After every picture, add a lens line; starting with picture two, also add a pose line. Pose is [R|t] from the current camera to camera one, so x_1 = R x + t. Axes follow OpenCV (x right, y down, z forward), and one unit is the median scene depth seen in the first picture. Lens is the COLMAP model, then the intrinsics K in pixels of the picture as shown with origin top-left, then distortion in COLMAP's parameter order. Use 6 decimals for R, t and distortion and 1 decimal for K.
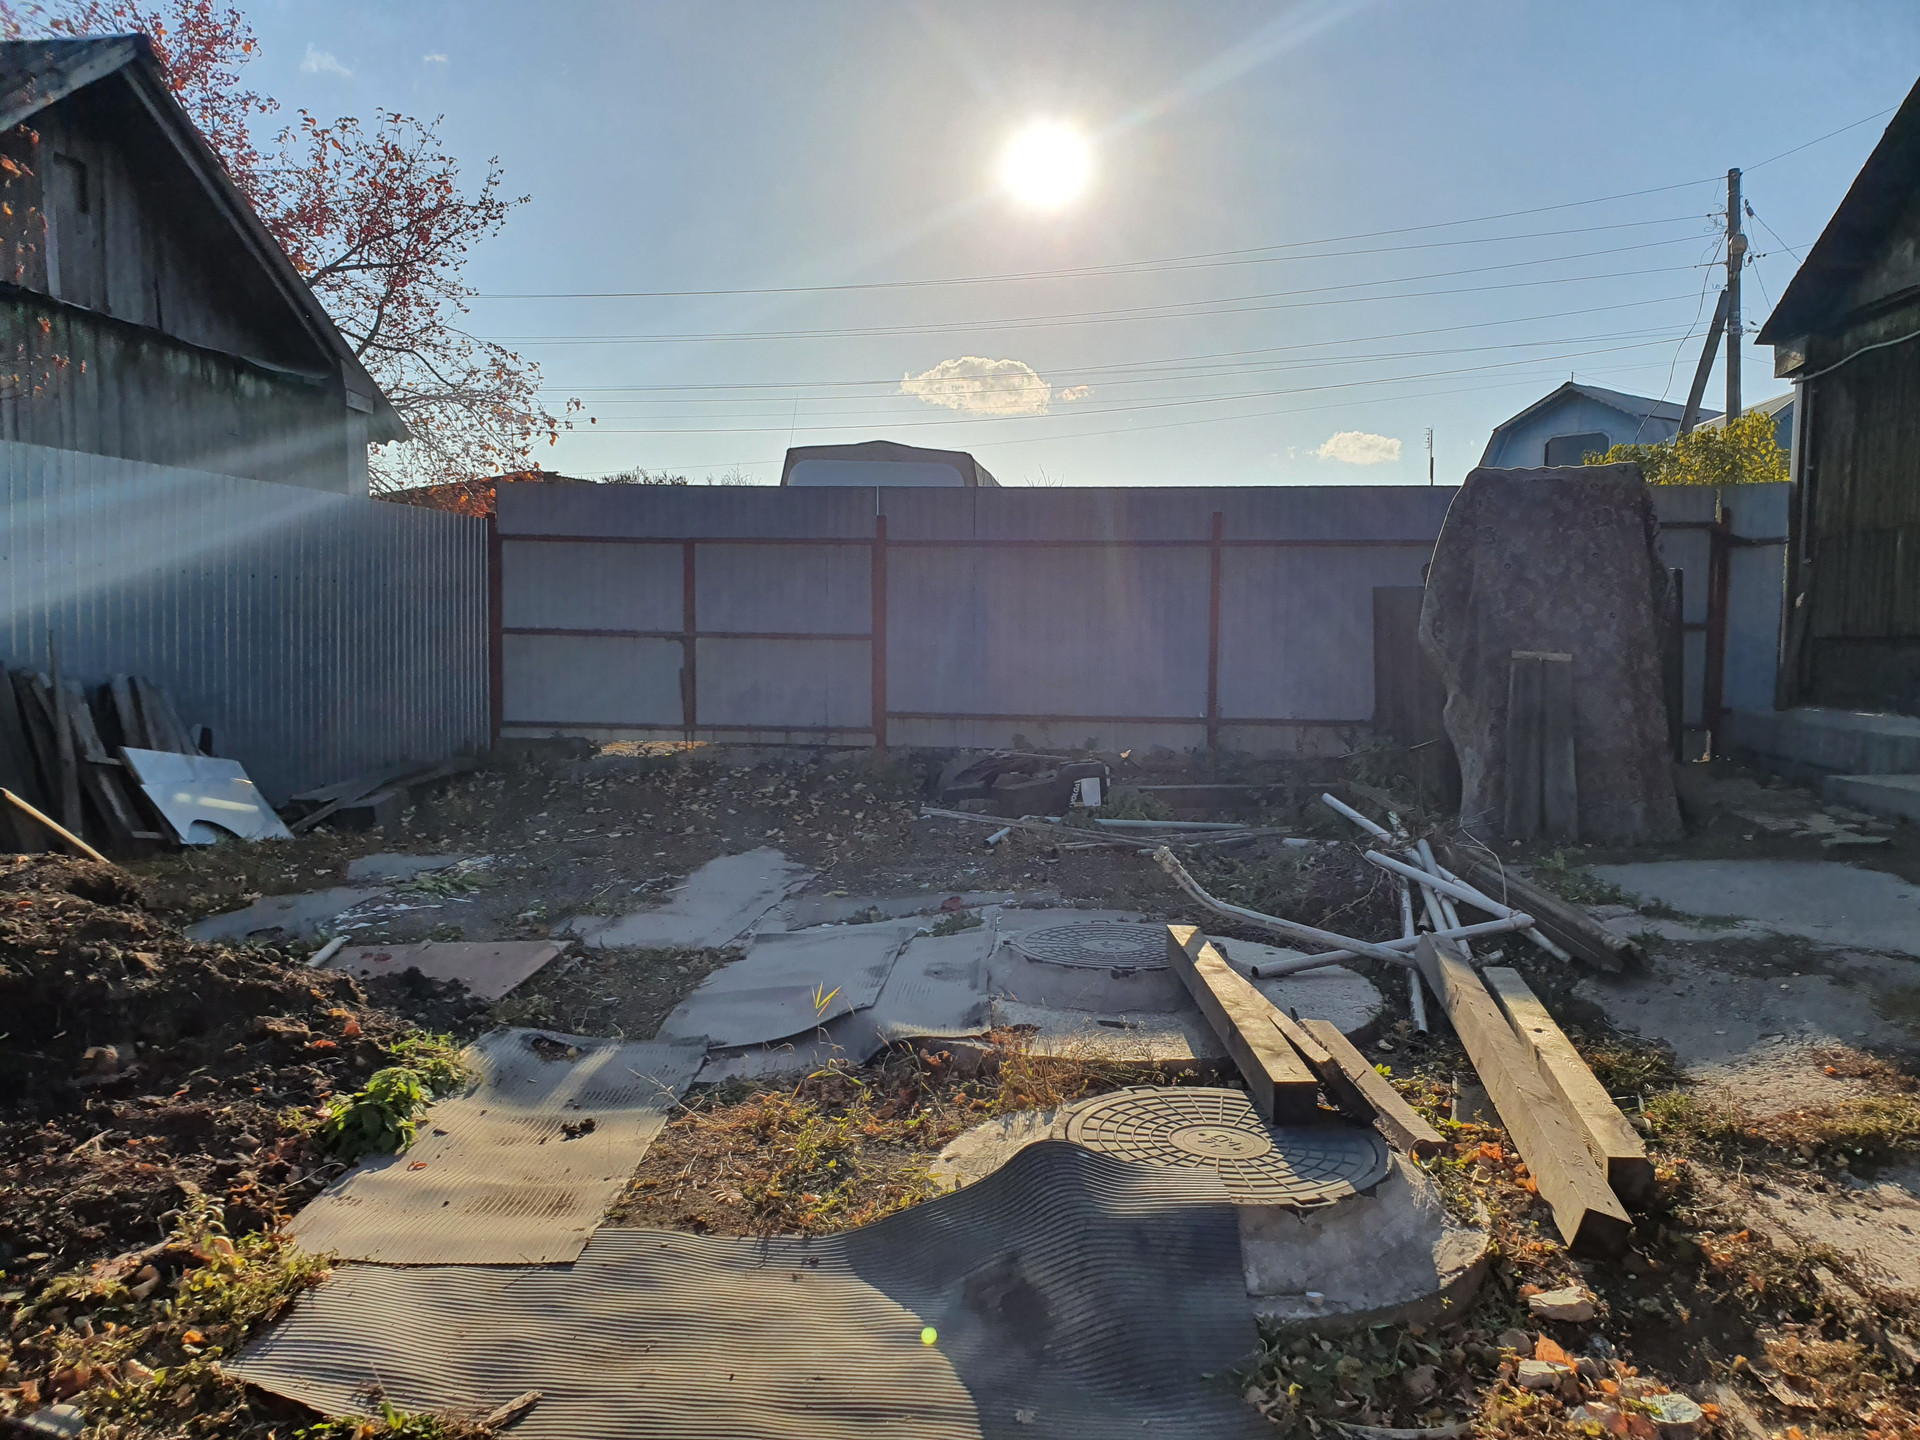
lens RADIAL K [[1468.6, 0, 960.0], [0, 1468.6, 720.0], [0, 0, 1]] dist [-0.071803, 0.000381]
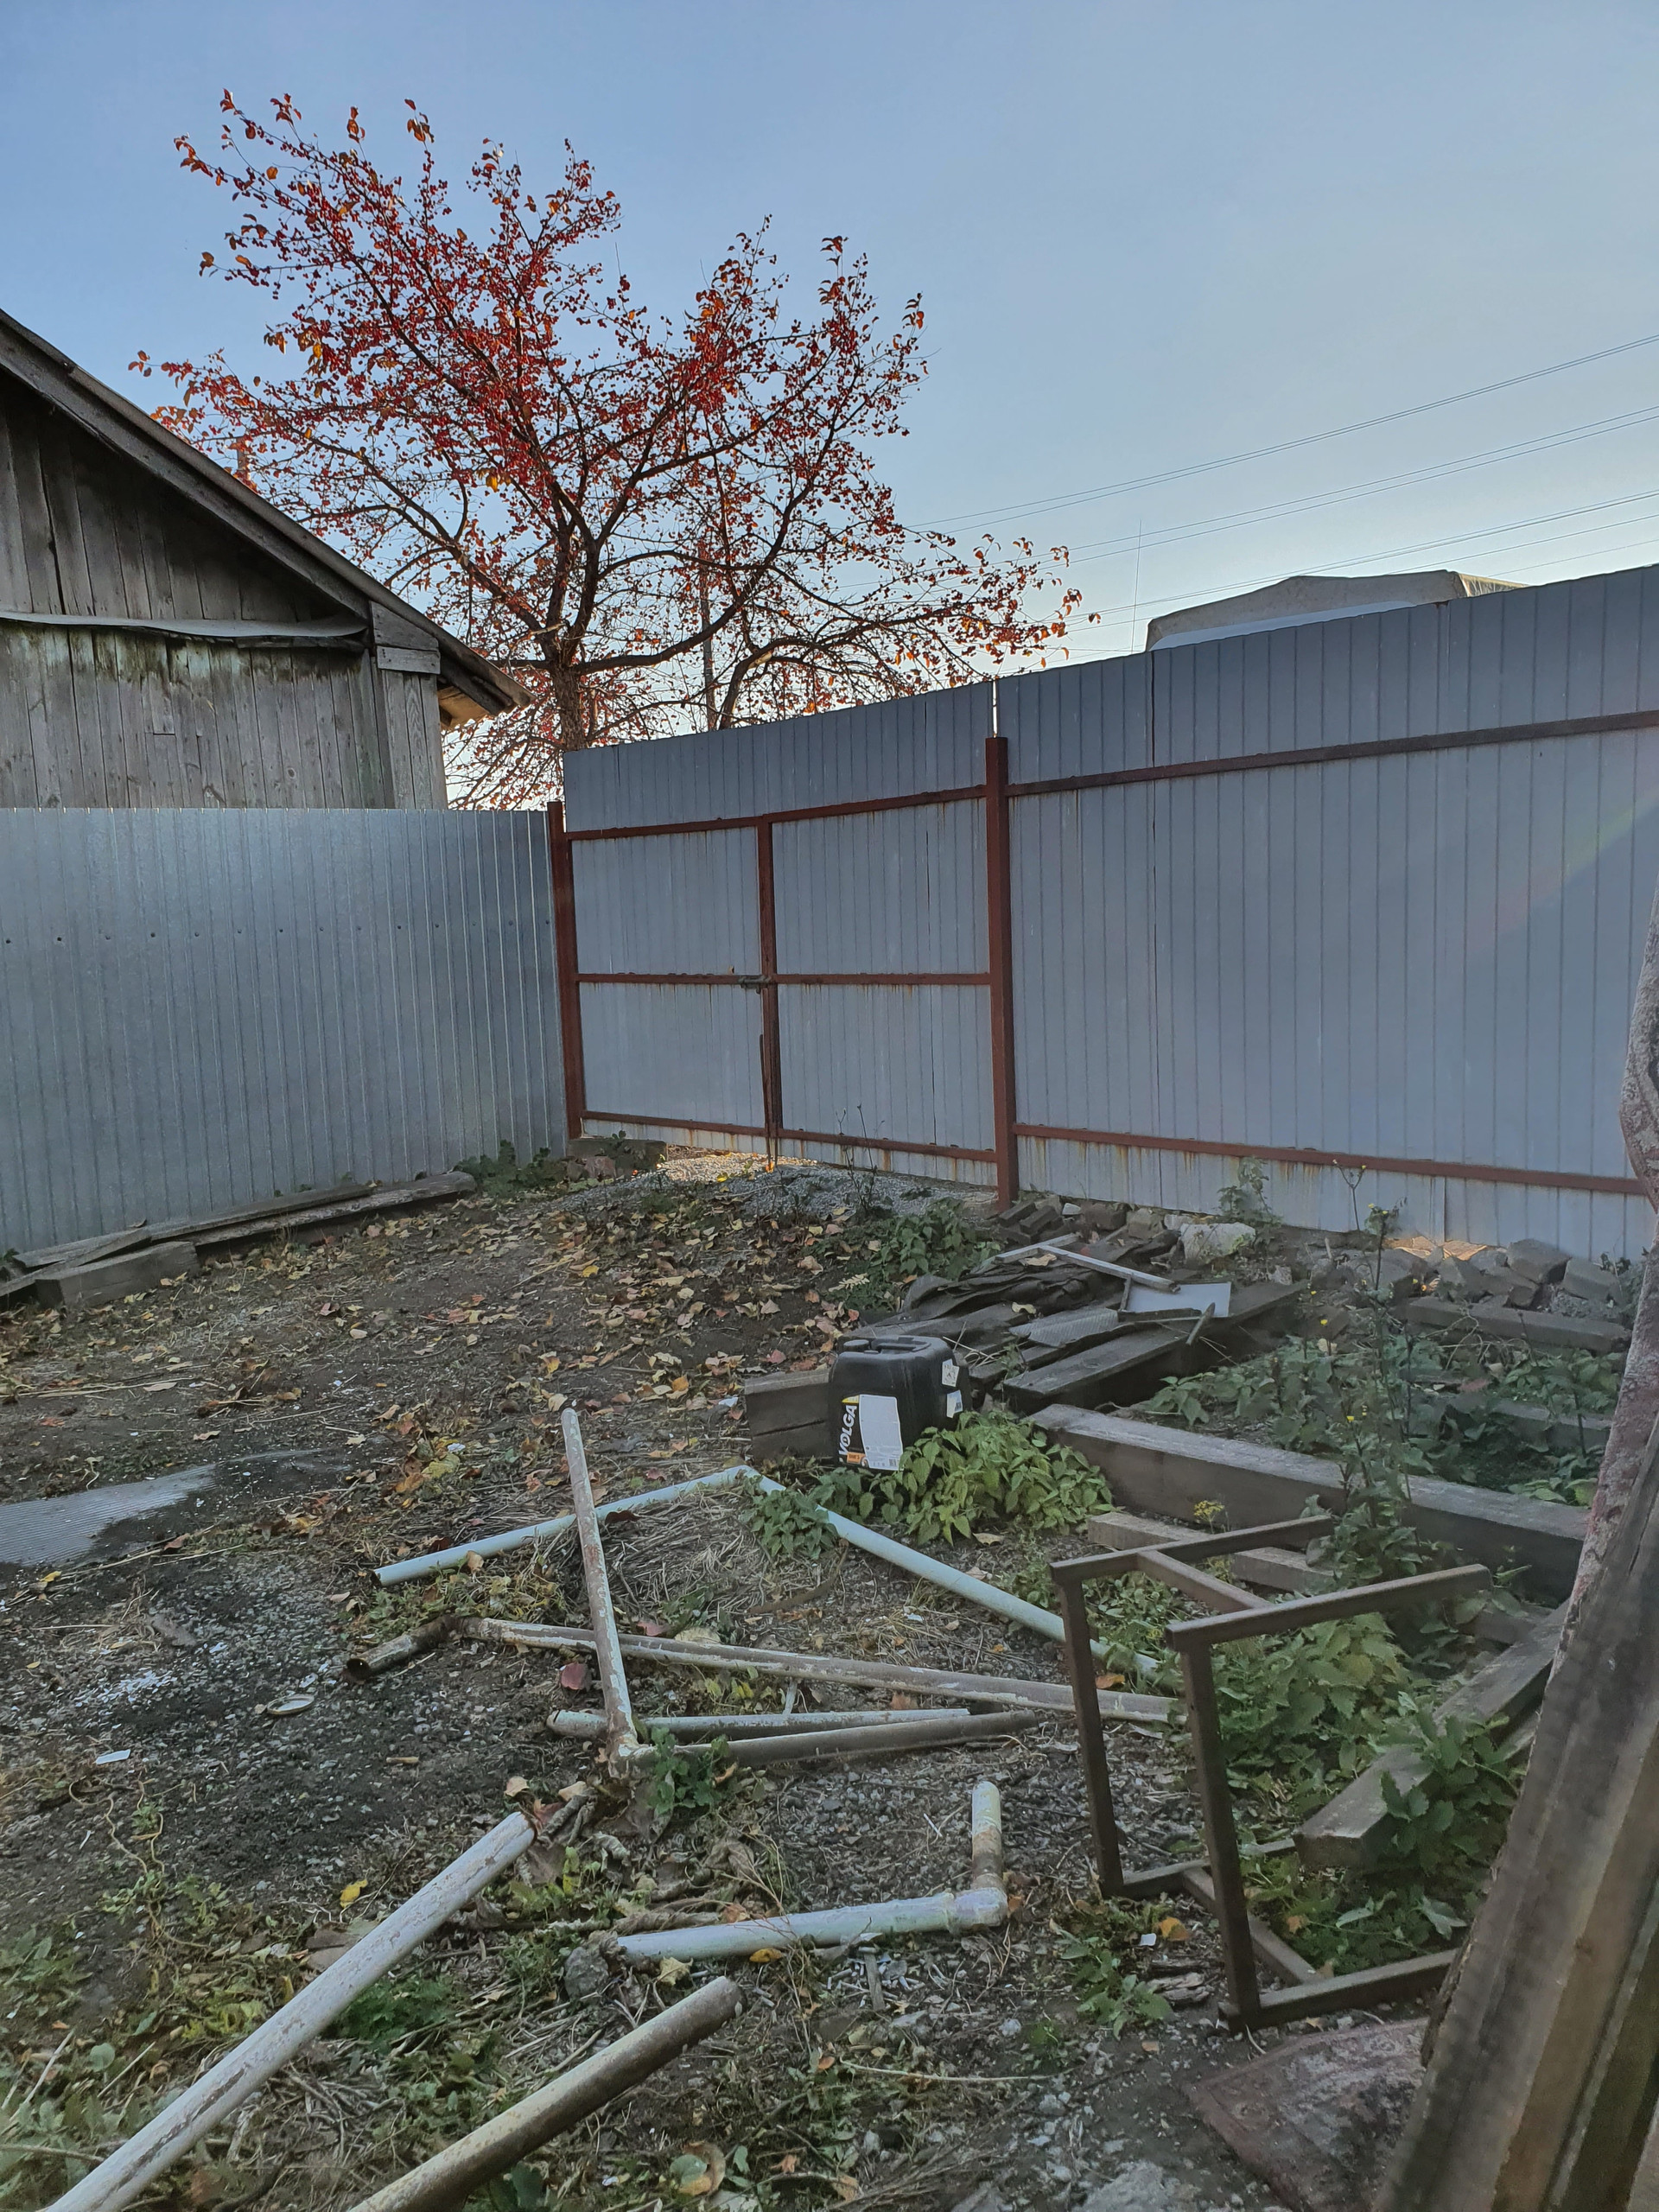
lens RADIAL K [[1637.3, 0, 829.5], [0, 1637.3, 1106.0], [0, 0, 1]] dist [0.052642, -0.001206]
pose [[0.737817, 0.030585, -0.674308, 0.288373], [0.022681, 0.997285, 0.070051, -0.053258], [0.674620, -0.066979, 0.735120, 0.522881]]
